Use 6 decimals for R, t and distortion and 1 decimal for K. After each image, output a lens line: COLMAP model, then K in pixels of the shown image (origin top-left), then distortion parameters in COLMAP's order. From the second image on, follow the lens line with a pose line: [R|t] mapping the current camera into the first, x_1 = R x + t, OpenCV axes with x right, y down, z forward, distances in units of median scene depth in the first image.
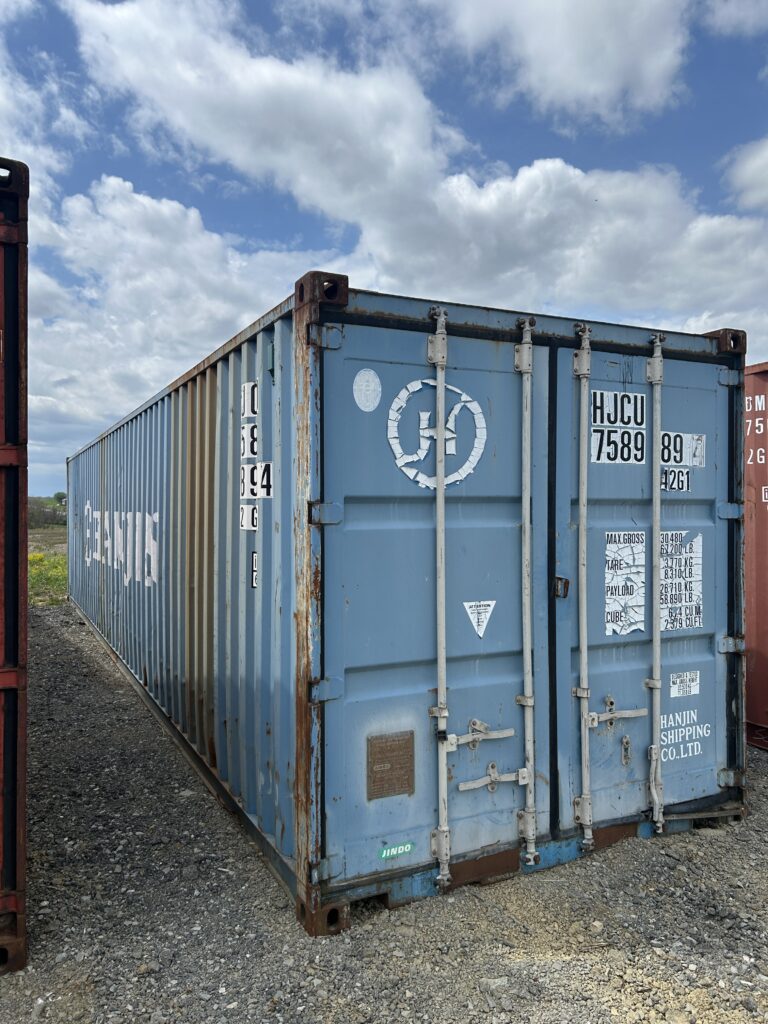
lens RADIAL K [[748.8, 0, 370.9], [0, 748.8, 508.5], [0, 0, 1]] dist [0.105612, -0.119194]
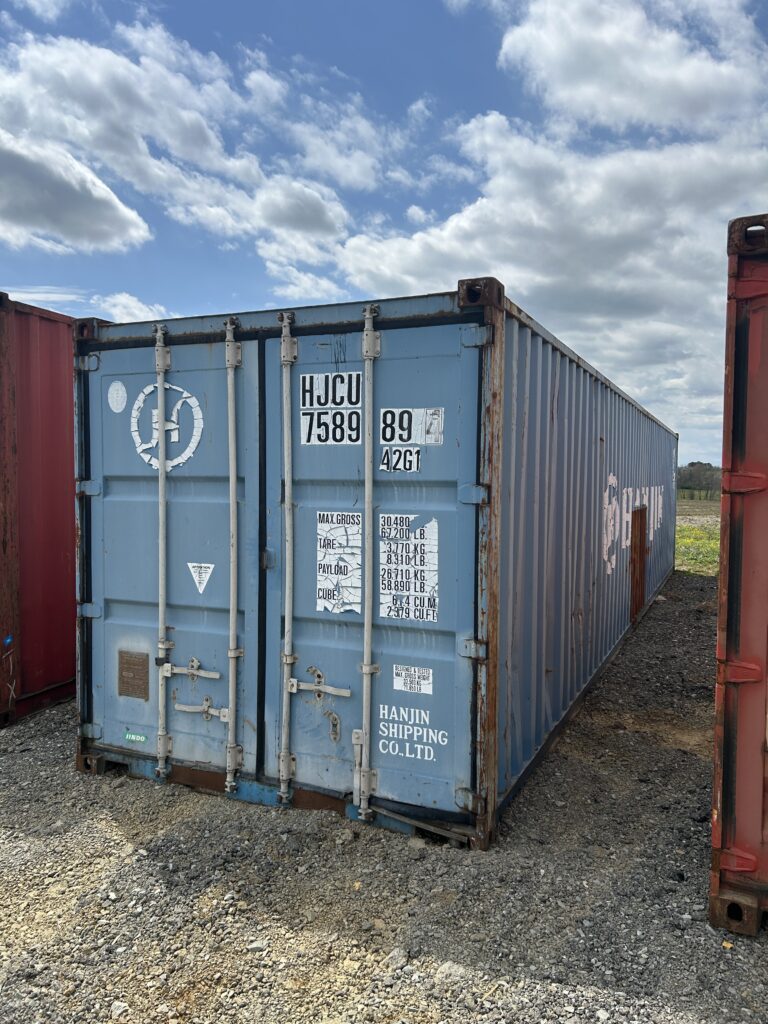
lens RADIAL K [[759.7, 0, 384.0], [0, 759.7, 512.0], [0, 0, 1]] dist [0.157872, -0.232685]
pose [[0.635203, 0.043978, -0.771092, 1.168892], [-0.011640, 0.998809, 0.047376, -0.018499], [0.772258, -0.021118, 0.634958, 0.407727]]
